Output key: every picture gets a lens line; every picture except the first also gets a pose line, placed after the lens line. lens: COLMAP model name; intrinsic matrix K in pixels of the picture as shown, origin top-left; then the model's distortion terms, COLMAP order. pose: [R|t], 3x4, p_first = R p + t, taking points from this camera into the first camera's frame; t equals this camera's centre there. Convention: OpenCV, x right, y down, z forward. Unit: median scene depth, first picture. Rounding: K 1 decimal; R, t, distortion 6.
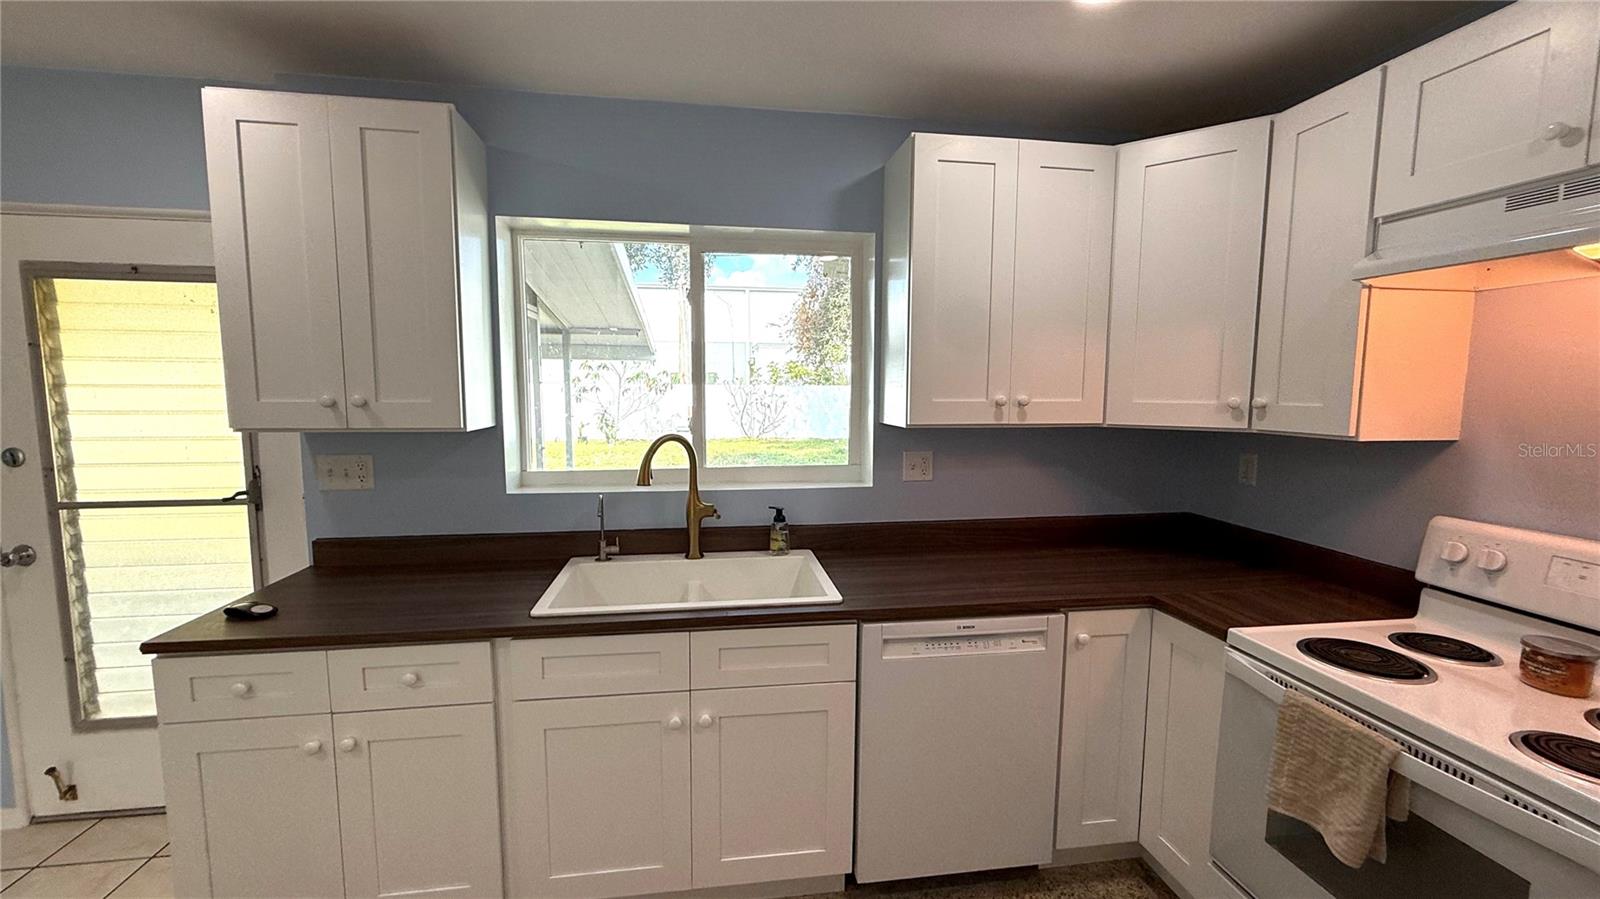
lens RADIAL K [[640.1, 0, 796.1], [0, 640.1, 453.2], [0, 0, 1]] dist [-0.002763, 0.001016]
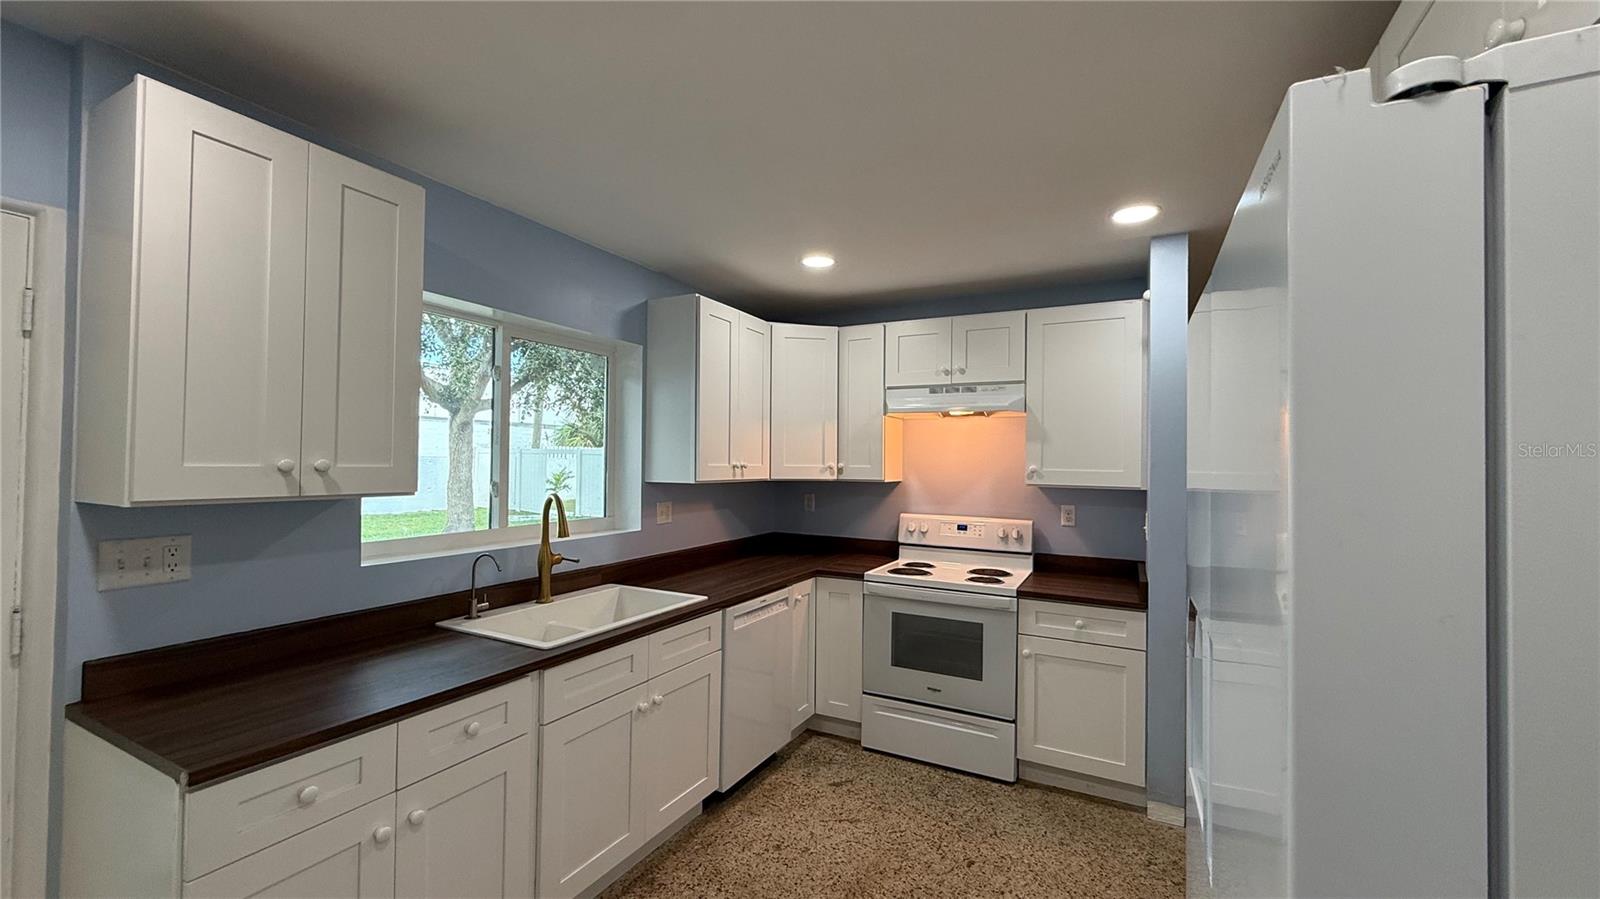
lens RADIAL K [[640.1, 0, 801.0], [0, 640.1, 455.7], [0, 0, 1]] dist [-0.002763, 0.001016]
pose [[0.588056, 0.010854, 0.808748, -0.936023], [0.074447, 0.994939, -0.067484, 0.015238], [-0.805387, 0.099893, 0.584272, -0.076002]]
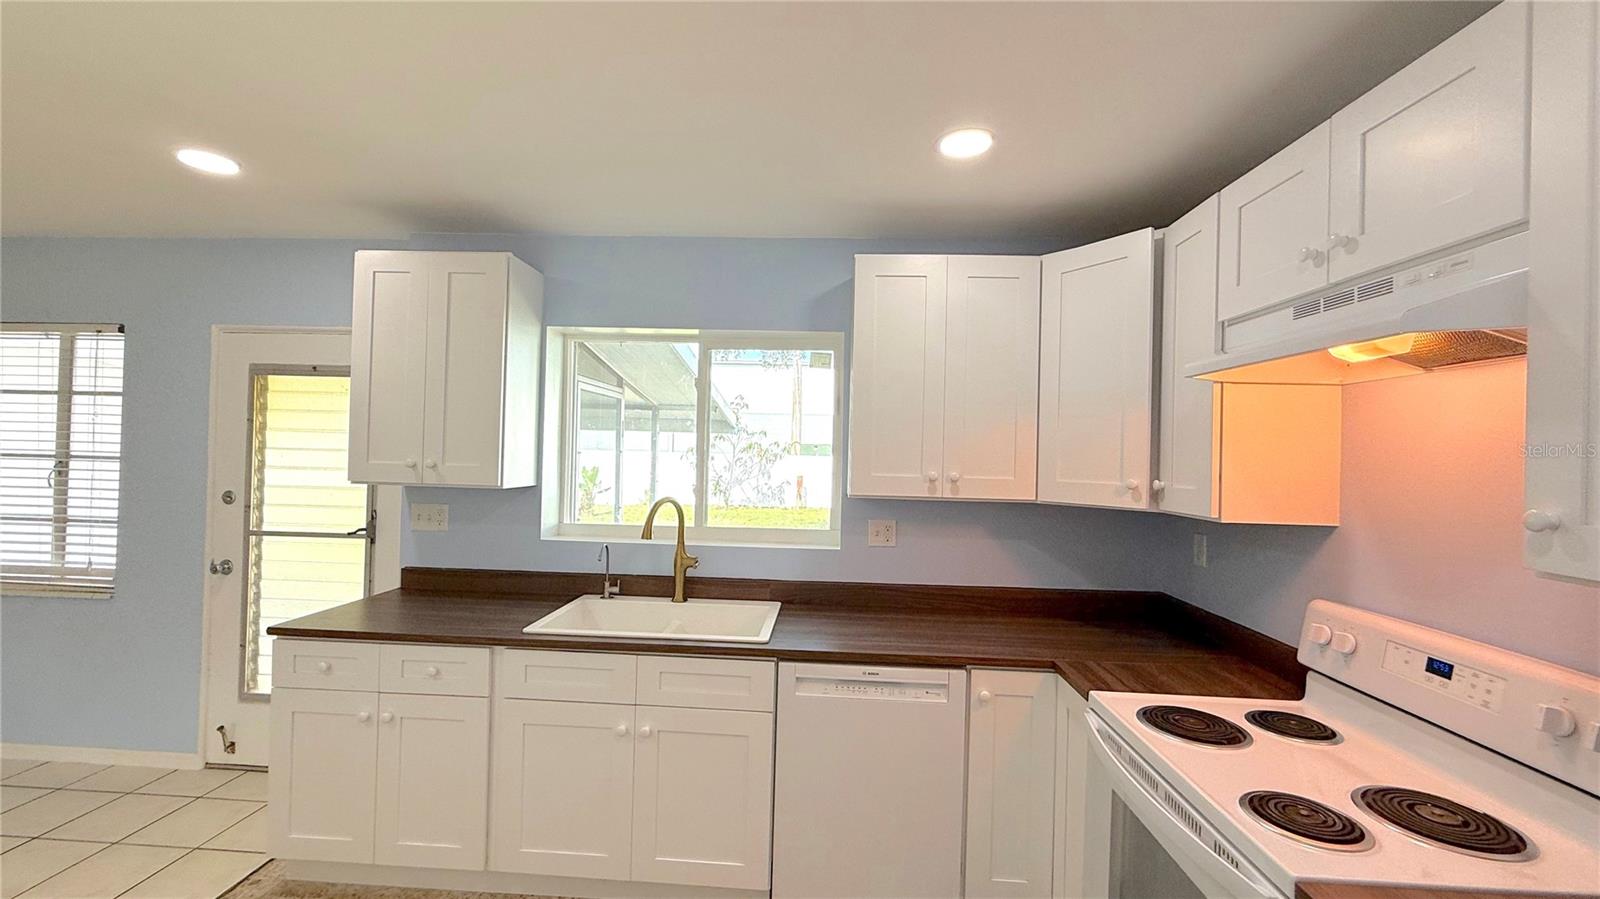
lens RADIAL K [[640.1, 0, 796.1], [0, 640.1, 454.8], [0, 0, 1]] dist [-0.002763, 0.001016]
pose [[0.979194, 0.020269, -0.201913, 0.328538], [-0.042079, 0.993653, -0.104319, 0.008152], [0.198517, 0.110645, 0.973832, -0.164292]]
